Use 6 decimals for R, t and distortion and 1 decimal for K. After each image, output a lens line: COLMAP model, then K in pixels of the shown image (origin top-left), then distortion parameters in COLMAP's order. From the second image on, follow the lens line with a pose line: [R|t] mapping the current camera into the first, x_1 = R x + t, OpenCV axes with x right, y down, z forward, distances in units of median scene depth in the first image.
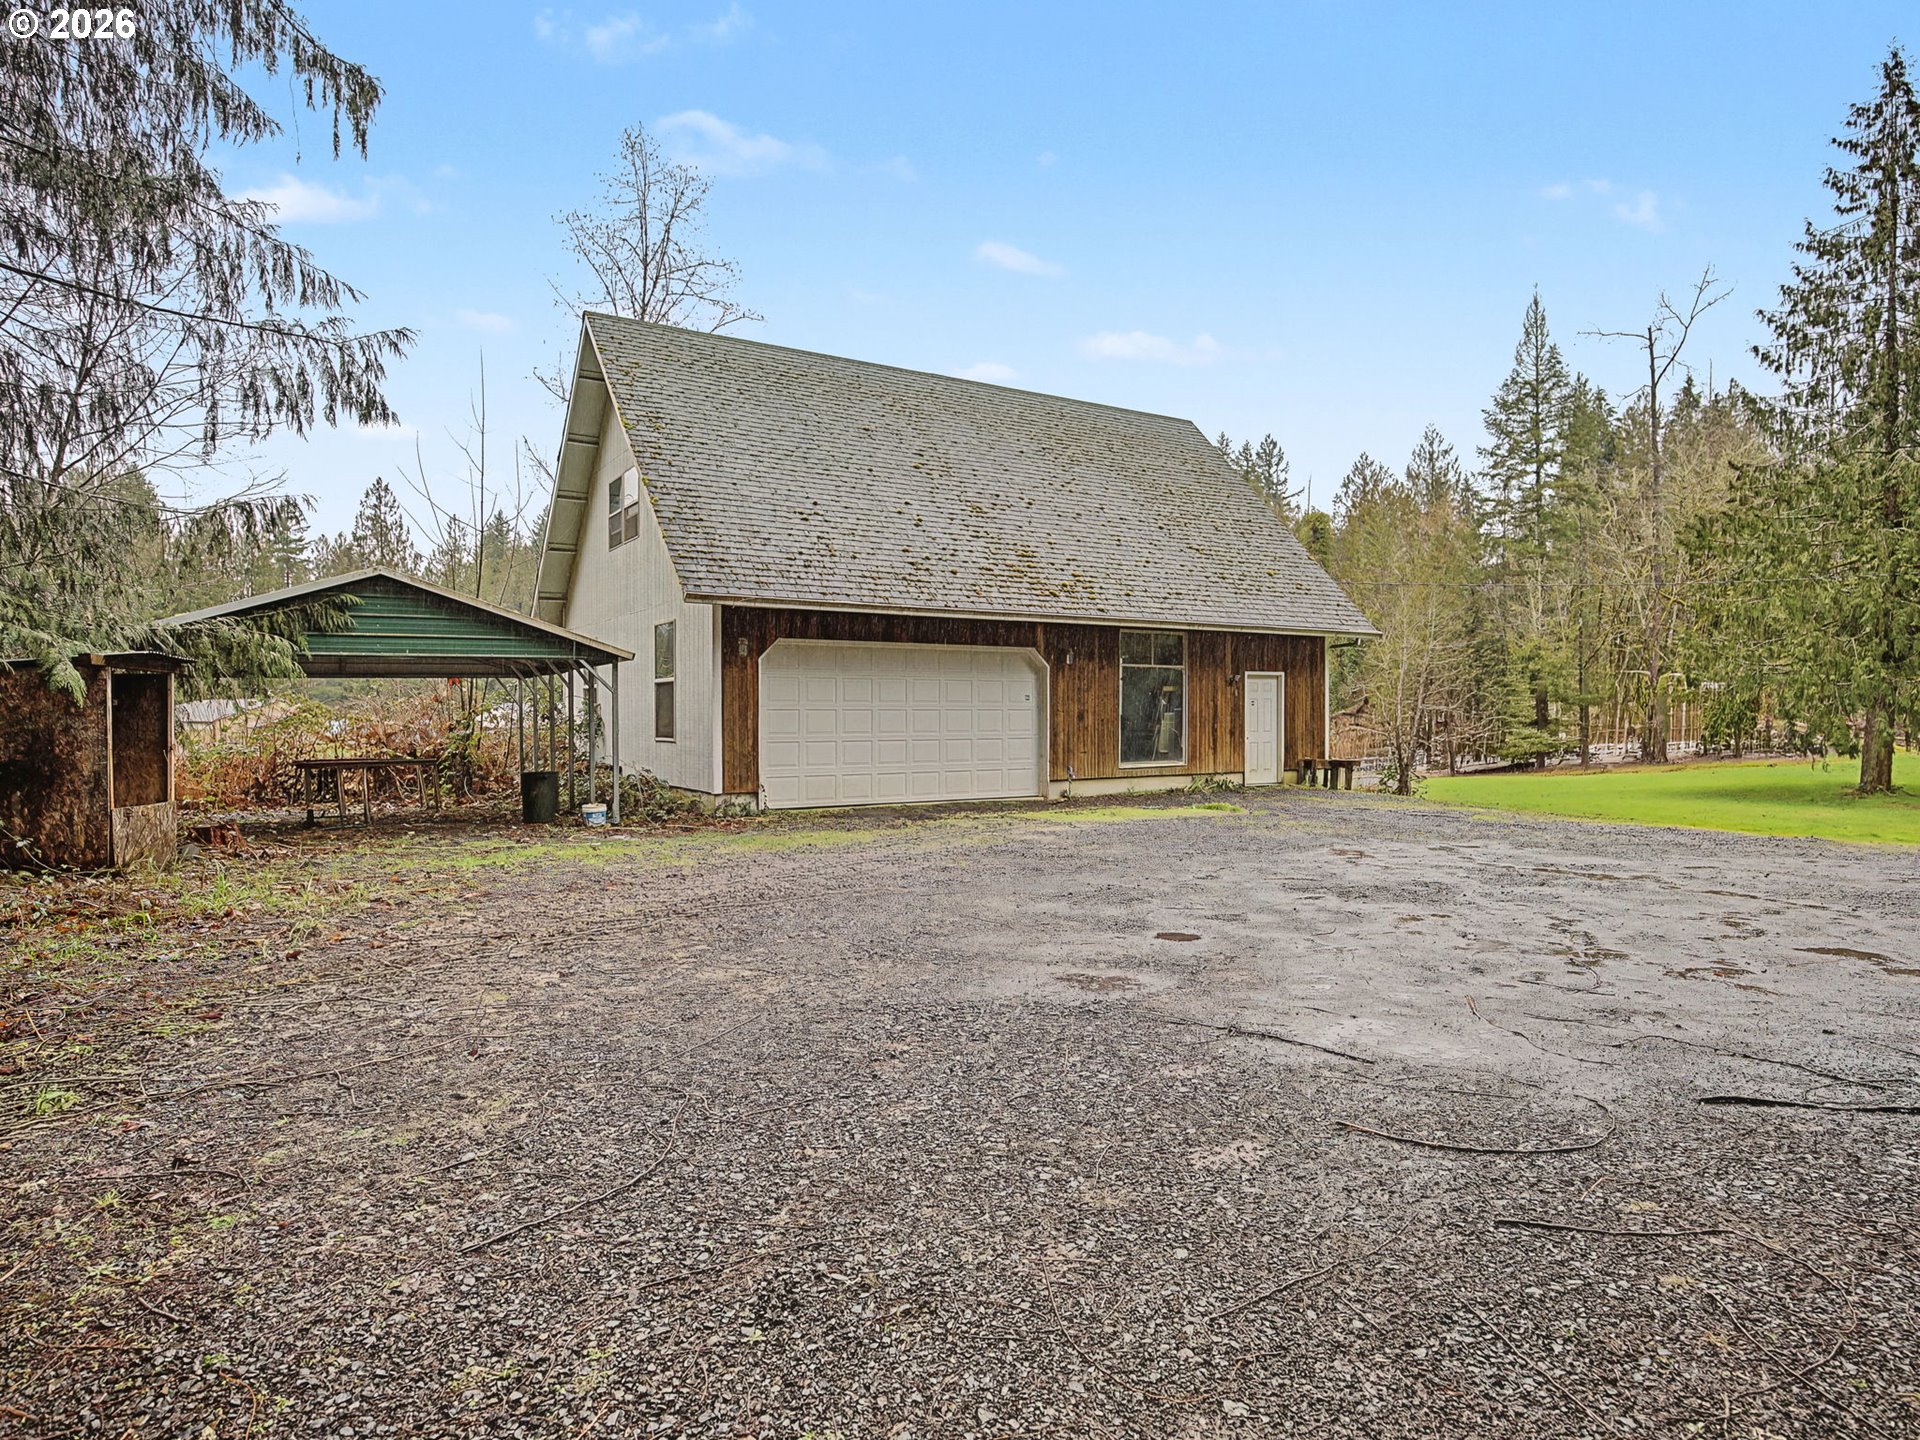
lens RADIAL K [[1419.3, 0, 924.0], [0, 1419.3, 734.1], [0, 0, 1]] dist [-0.051486, 0.040229]
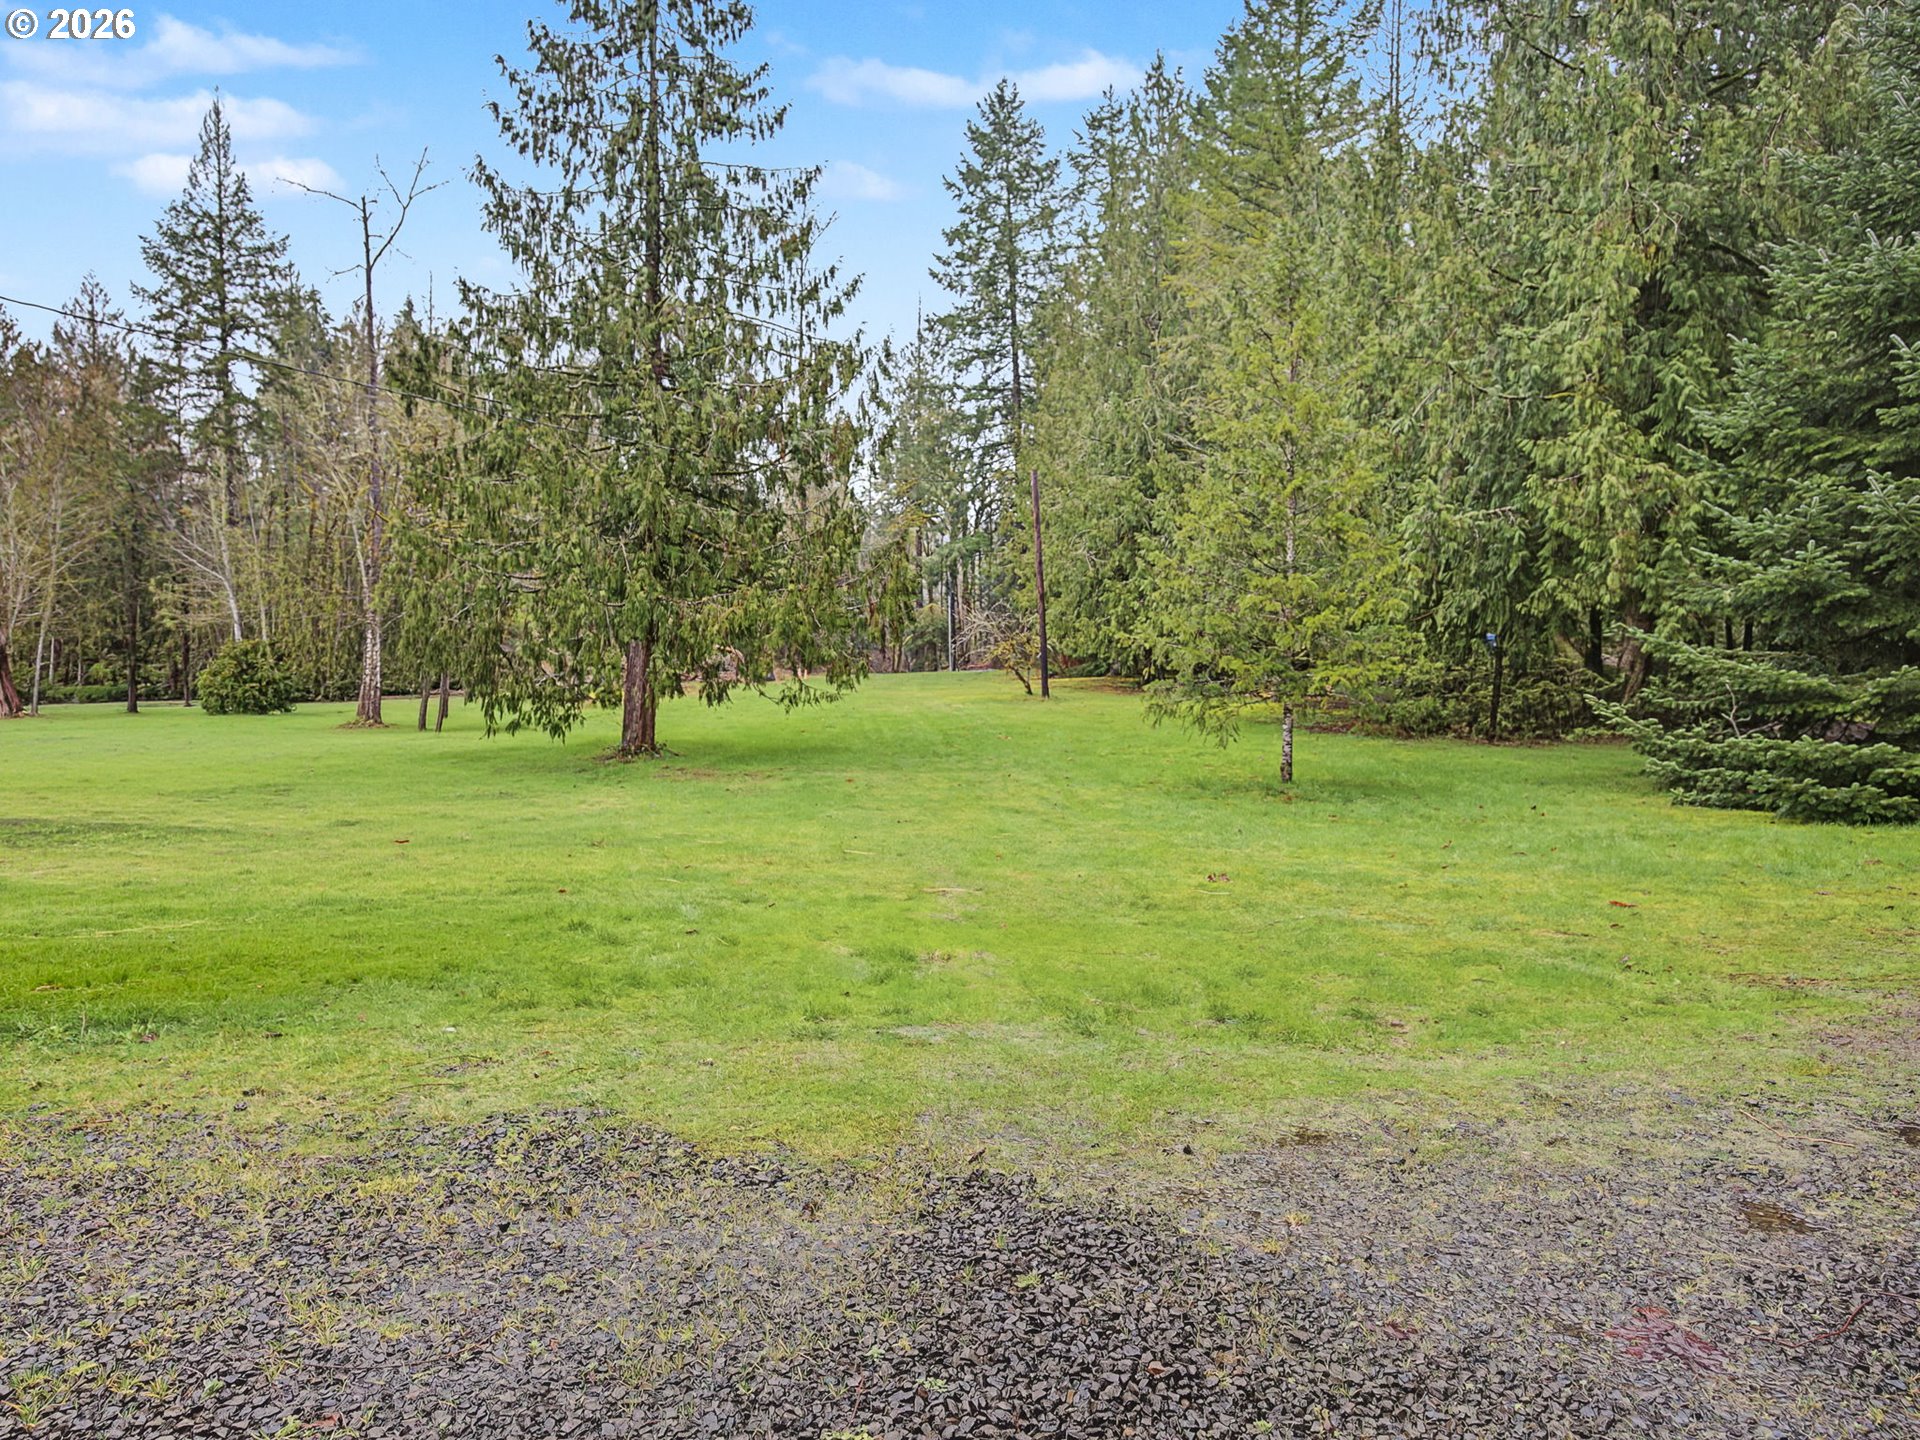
lens RADIAL K [[1419.3, 0, 924.0], [0, 1419.3, 734.1], [0, 0, 1]] dist [-0.051486, 0.040229]
pose [[0.663248, -0.032521, 0.747693, 0.112780], [0.003930, 0.999193, 0.039974, 0.000544], [-0.748390, -0.023574, 0.662840, 0.203226]]
